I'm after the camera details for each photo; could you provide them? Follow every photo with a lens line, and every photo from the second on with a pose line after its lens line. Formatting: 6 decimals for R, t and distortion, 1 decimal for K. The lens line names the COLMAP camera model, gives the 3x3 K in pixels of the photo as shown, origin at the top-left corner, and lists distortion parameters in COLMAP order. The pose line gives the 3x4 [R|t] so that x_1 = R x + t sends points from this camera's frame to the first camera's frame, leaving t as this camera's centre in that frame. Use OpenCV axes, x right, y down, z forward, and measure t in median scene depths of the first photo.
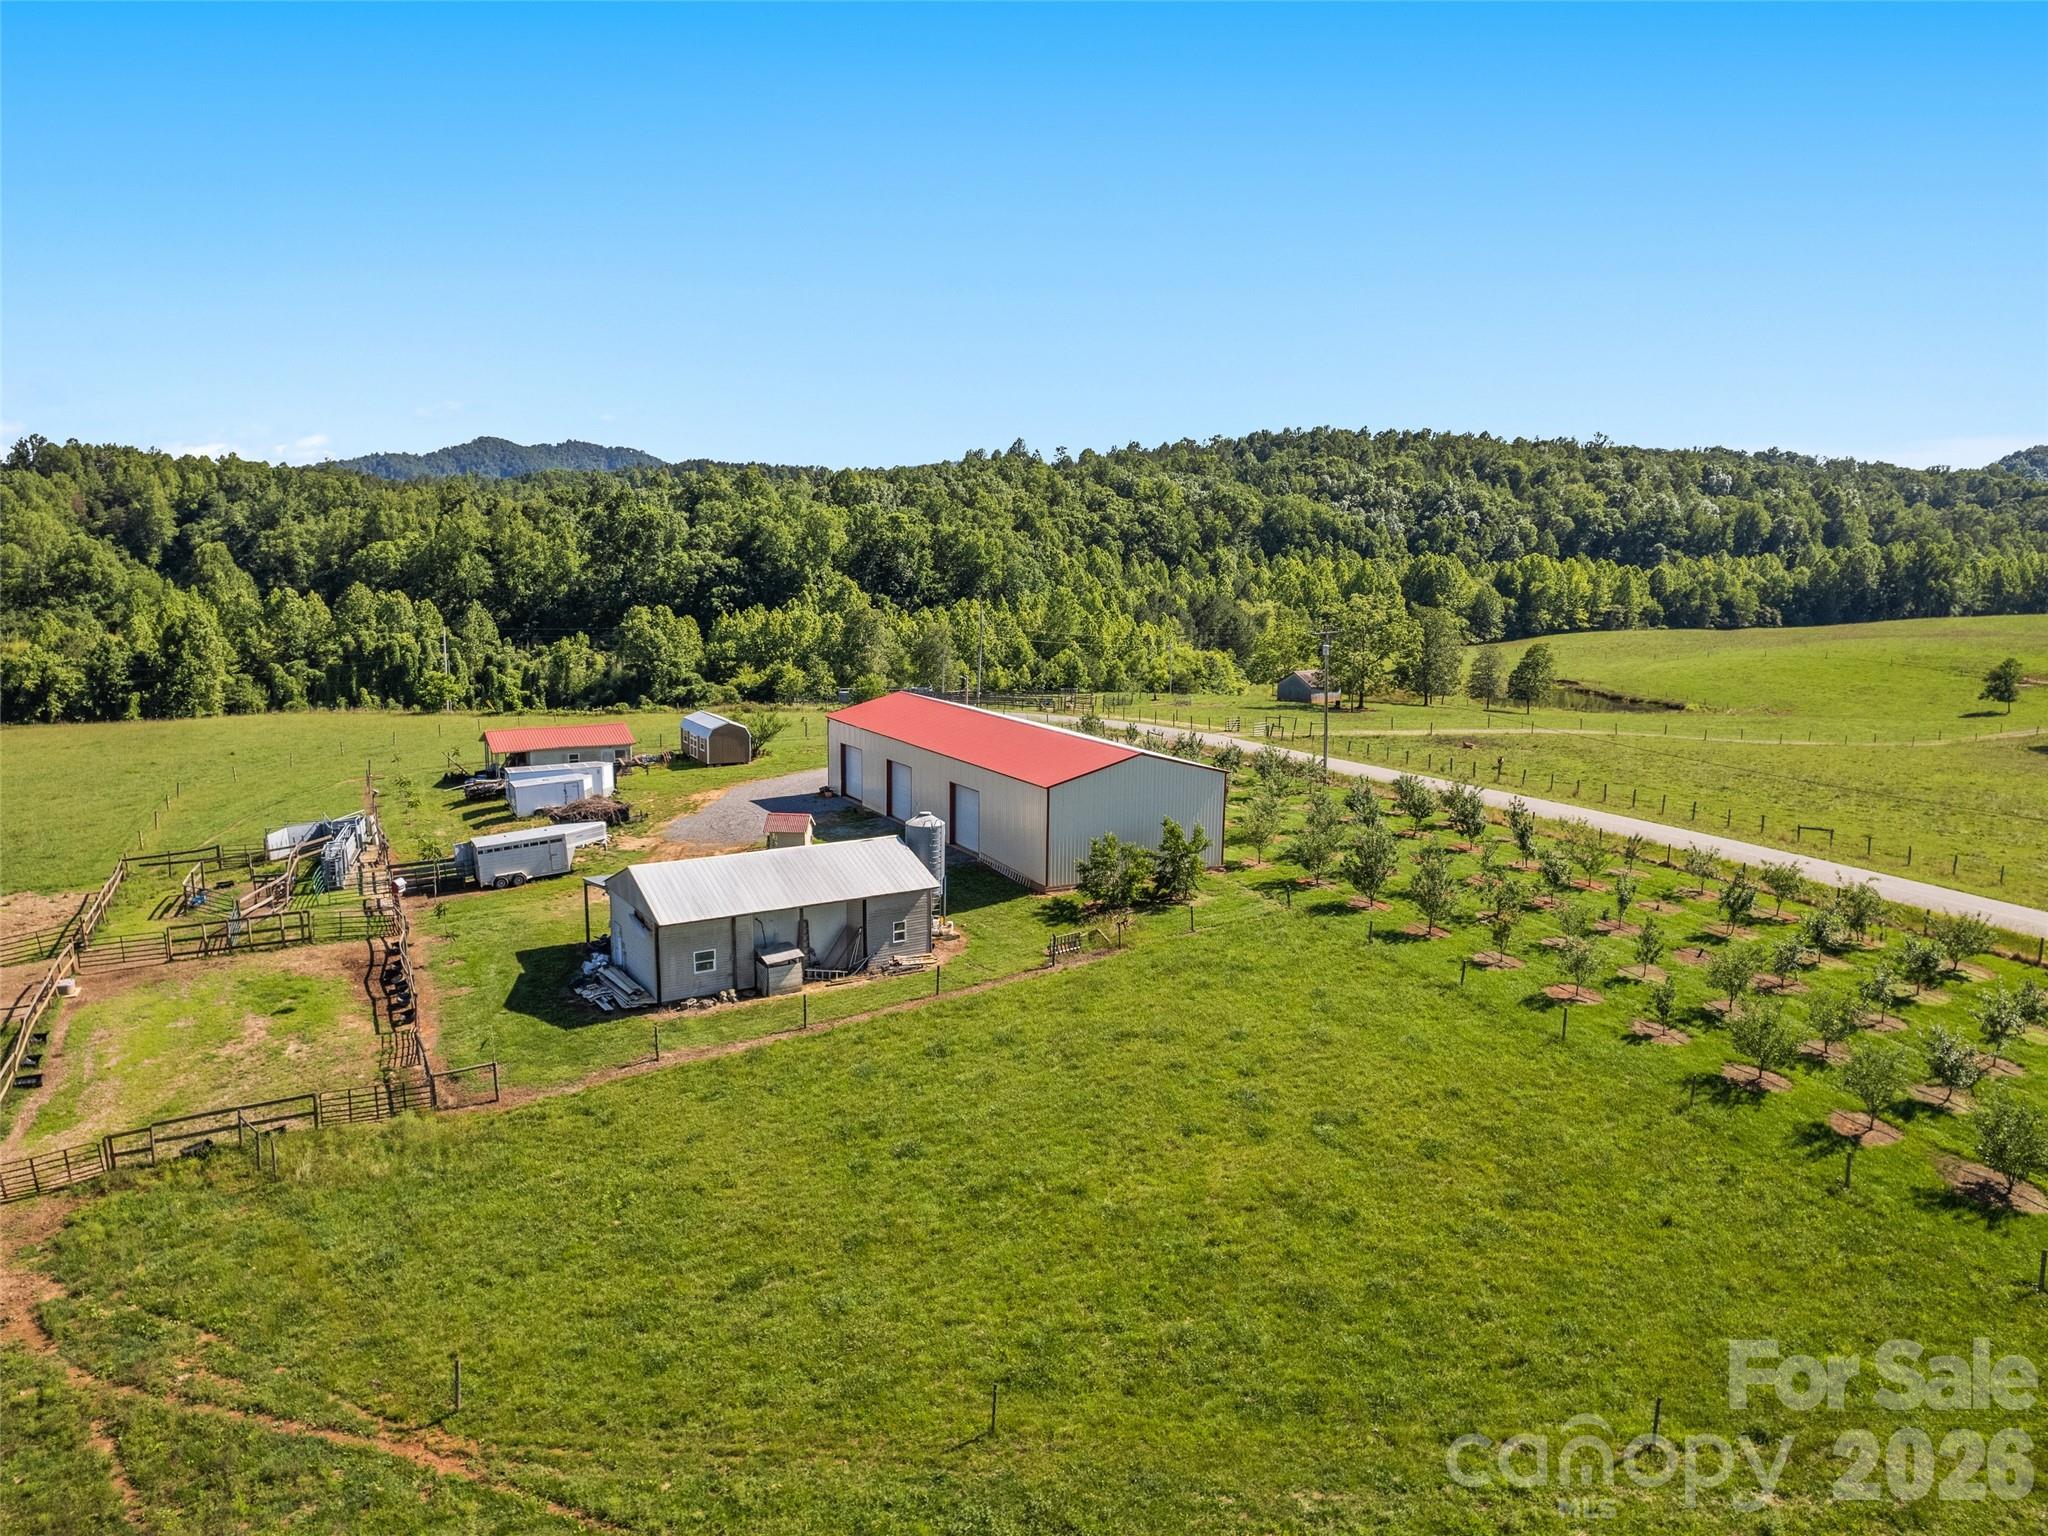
lens RADIAL K [[1486.4, 0, 1024.0], [0, 1486.4, 768.0], [0, 0, 1]] dist [-0.046507, 0.038529]
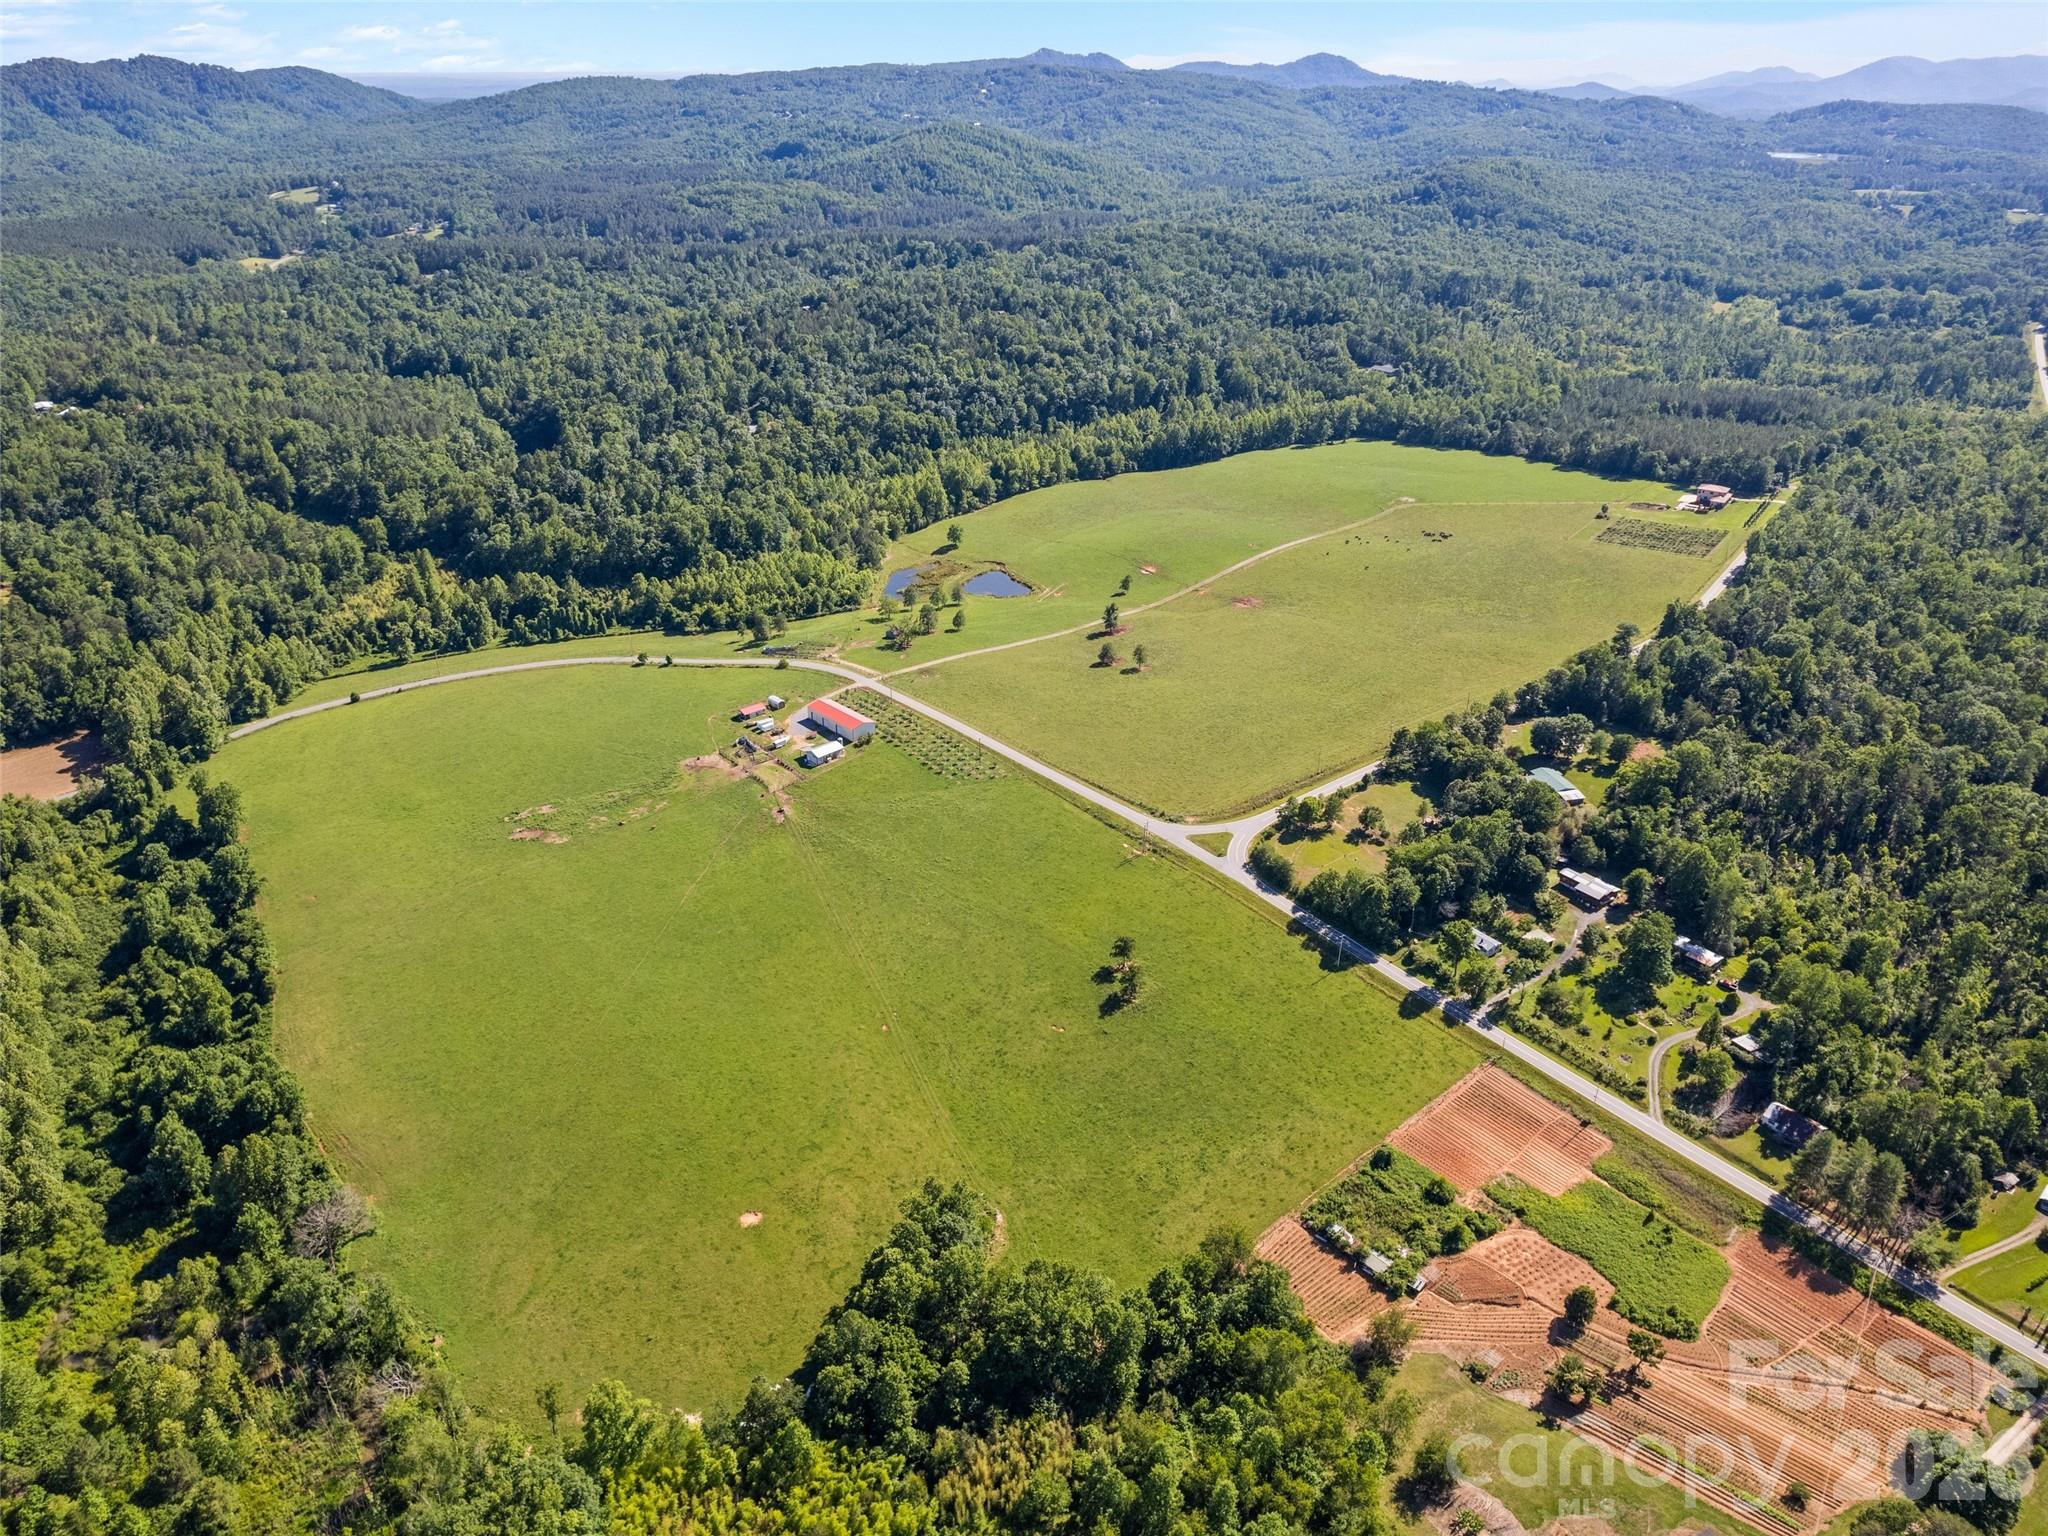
lens RADIAL K [[1486.4, 0, 1024.0], [0, 1486.4, 768.0], [0, 0, 1]] dist [-0.046507, 0.038529]
pose [[0.970231, -0.103104, 0.219138, -0.127455], [0.036291, 0.956530, 0.289367, -0.306085], [-0.239447, -0.272800, 0.931797, -0.990430]]
